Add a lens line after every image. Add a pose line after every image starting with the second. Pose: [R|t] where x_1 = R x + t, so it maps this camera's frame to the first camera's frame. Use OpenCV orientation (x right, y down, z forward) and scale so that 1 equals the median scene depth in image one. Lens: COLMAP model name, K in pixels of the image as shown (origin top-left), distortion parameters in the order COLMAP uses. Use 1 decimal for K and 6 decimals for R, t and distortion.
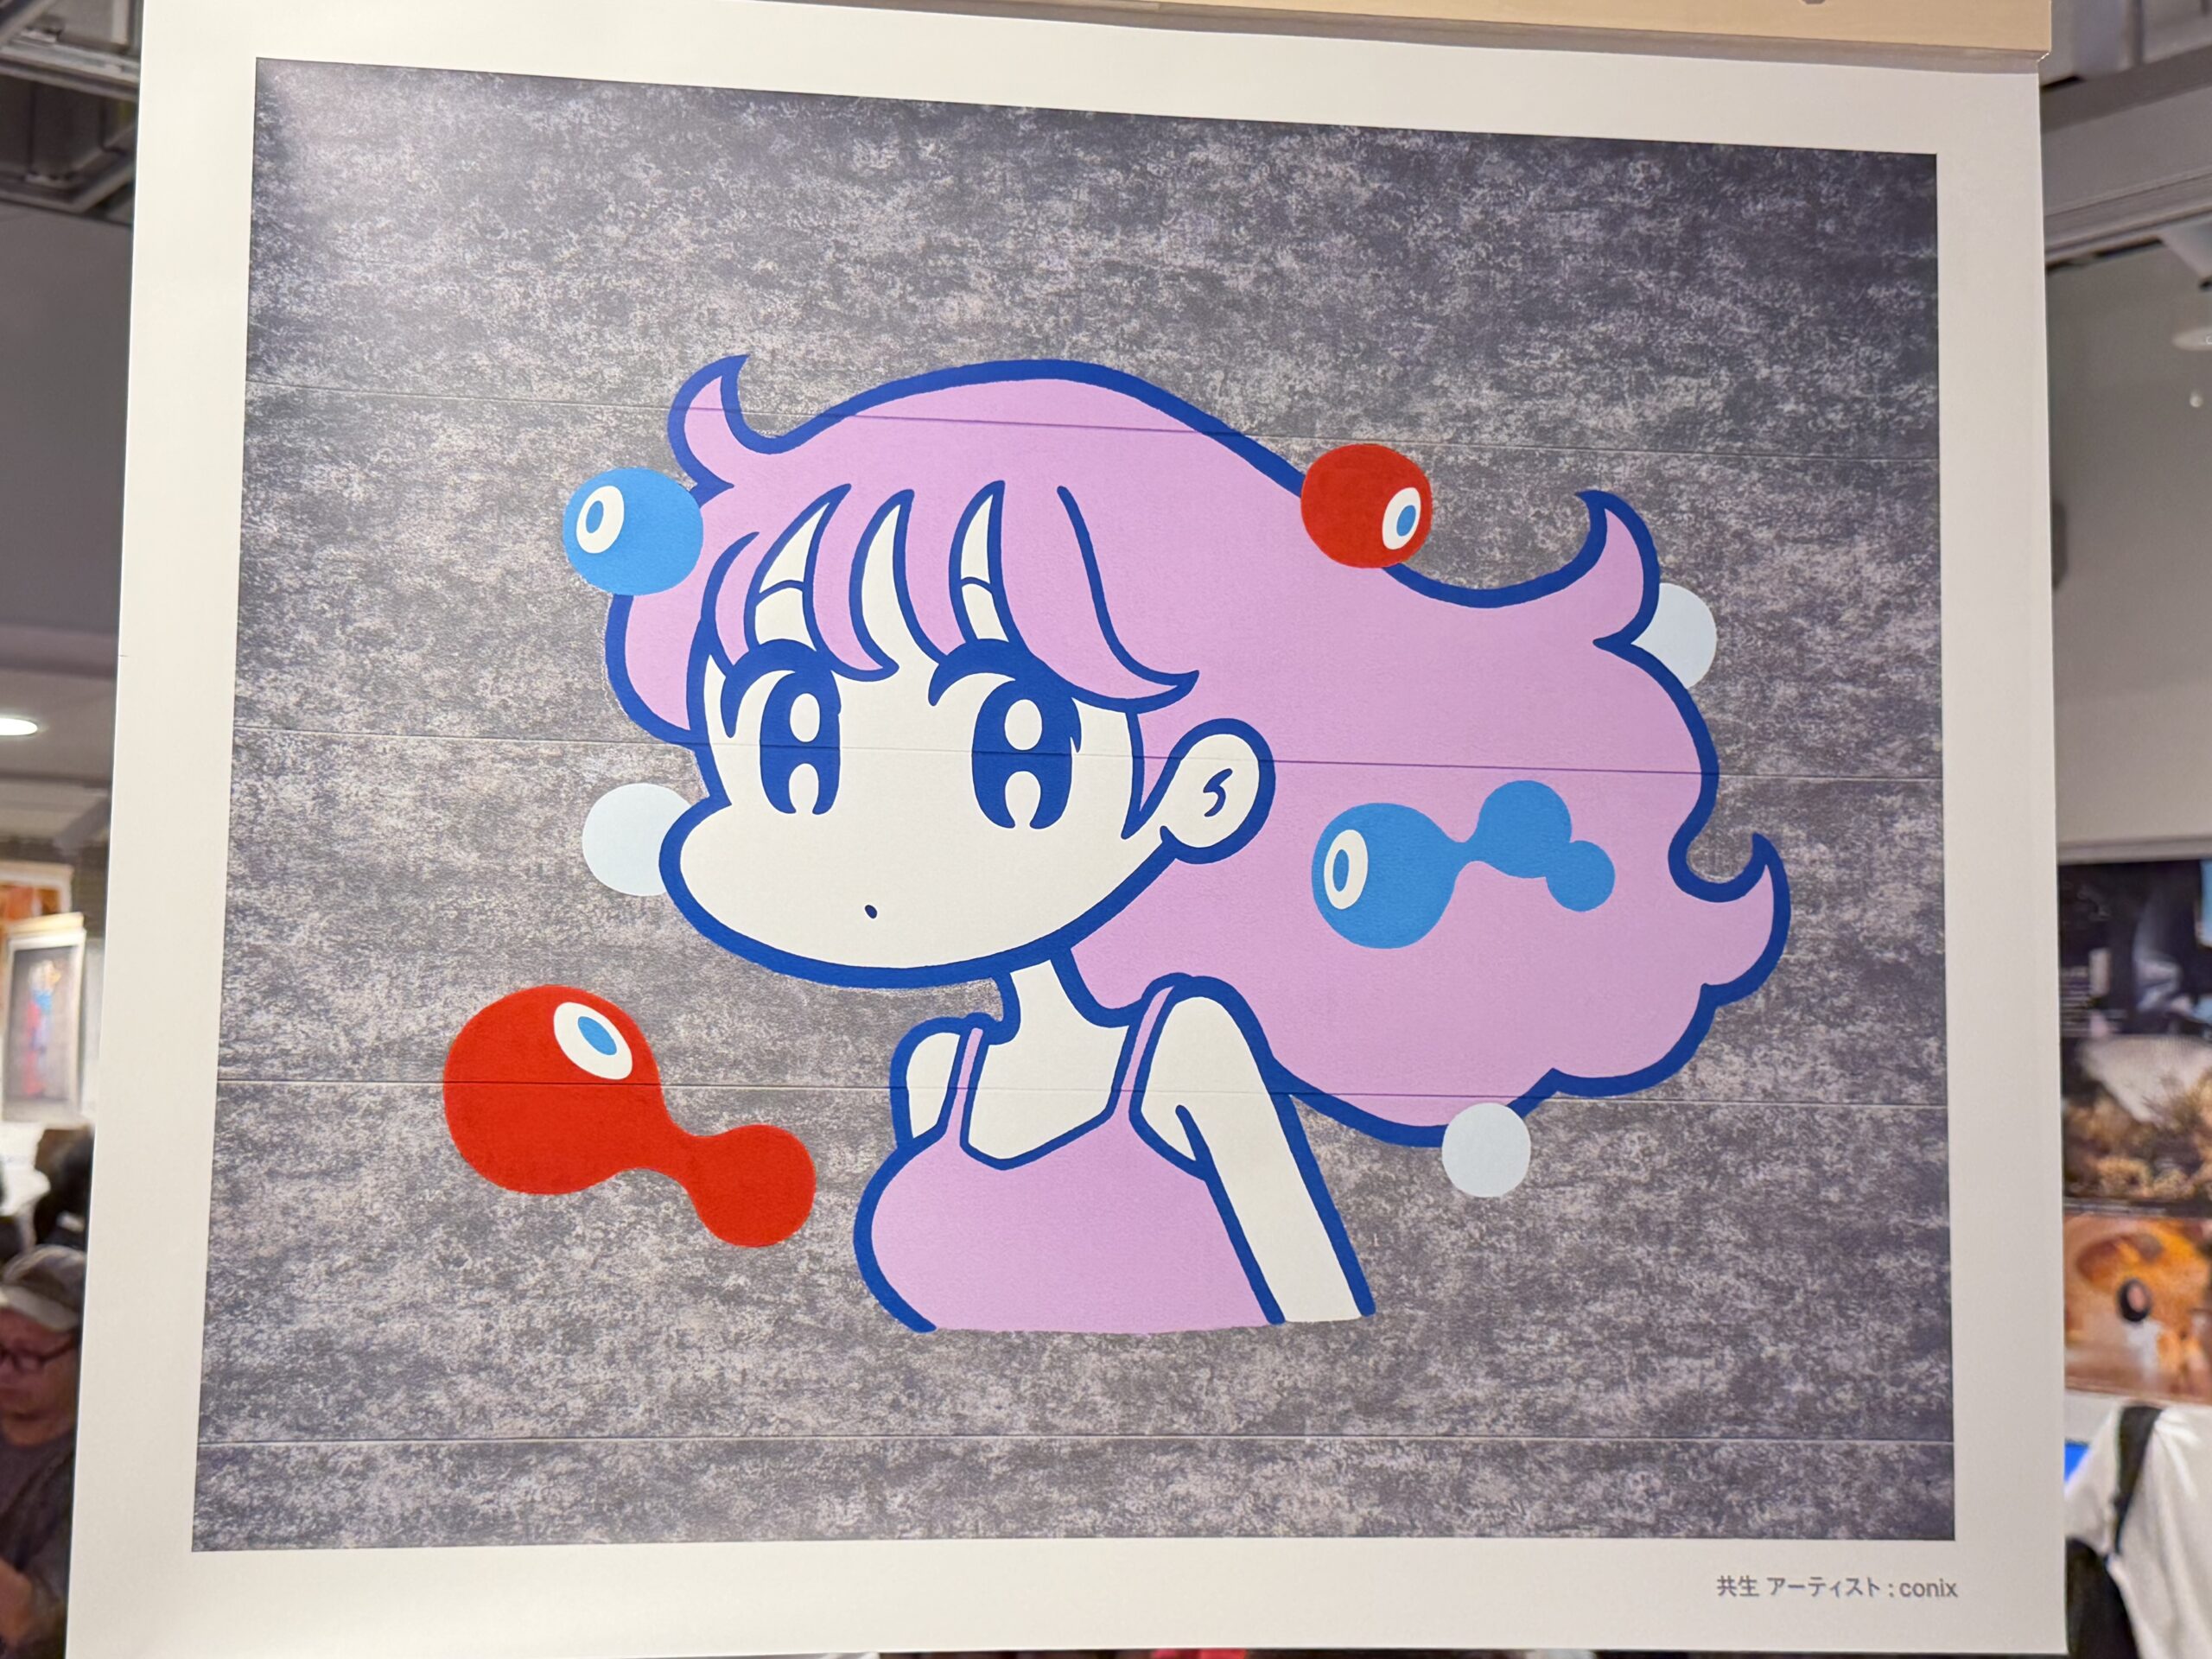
lens RADIAL K [[3159.1, 0, 1108.0], [0, 3159.1, 828.6], [0, 0, 1]] dist [0.098313, 0.000000]
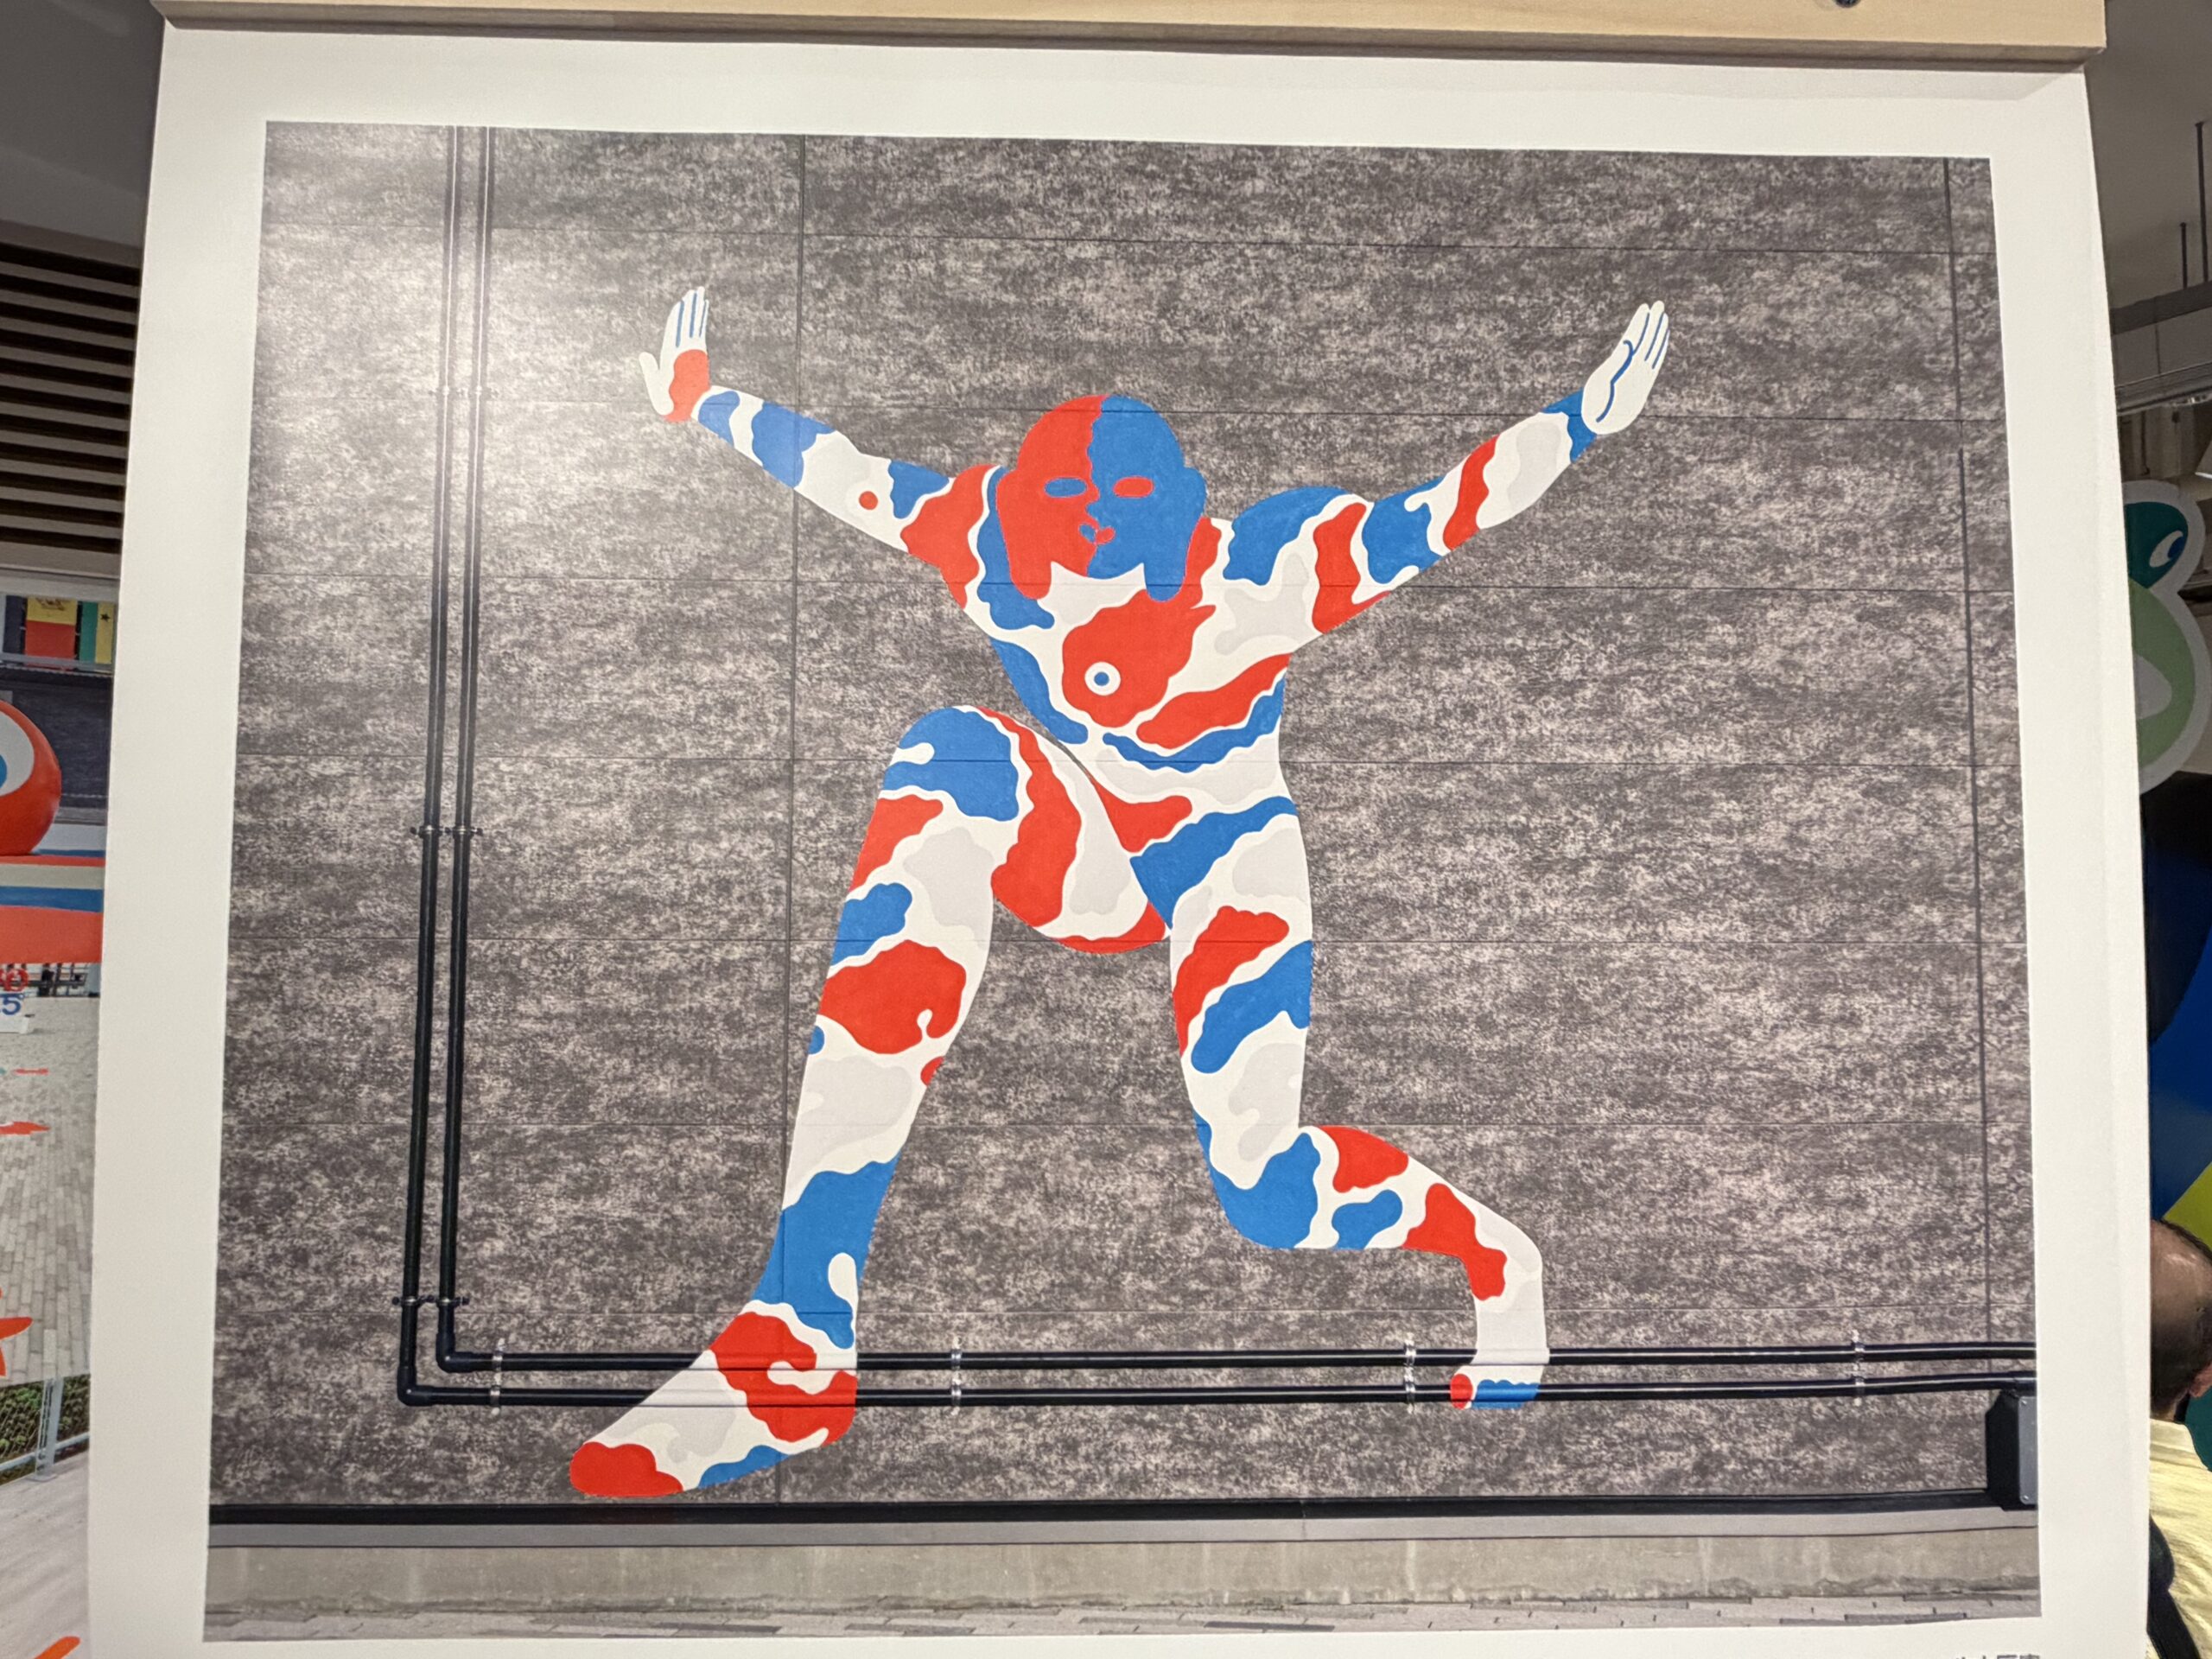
lens RADIAL K [[1674.7, 0, 1105.0], [0, 1674.7, 829.3], [0, 0, 1]] dist [-0.060934, 0.006311]
pose [[0.989728, -0.026514, -0.140480, 0.003784], [0.028505, 0.999519, 0.012179, -0.224245], [0.140089, -0.016058, 0.990009, 0.024188]]
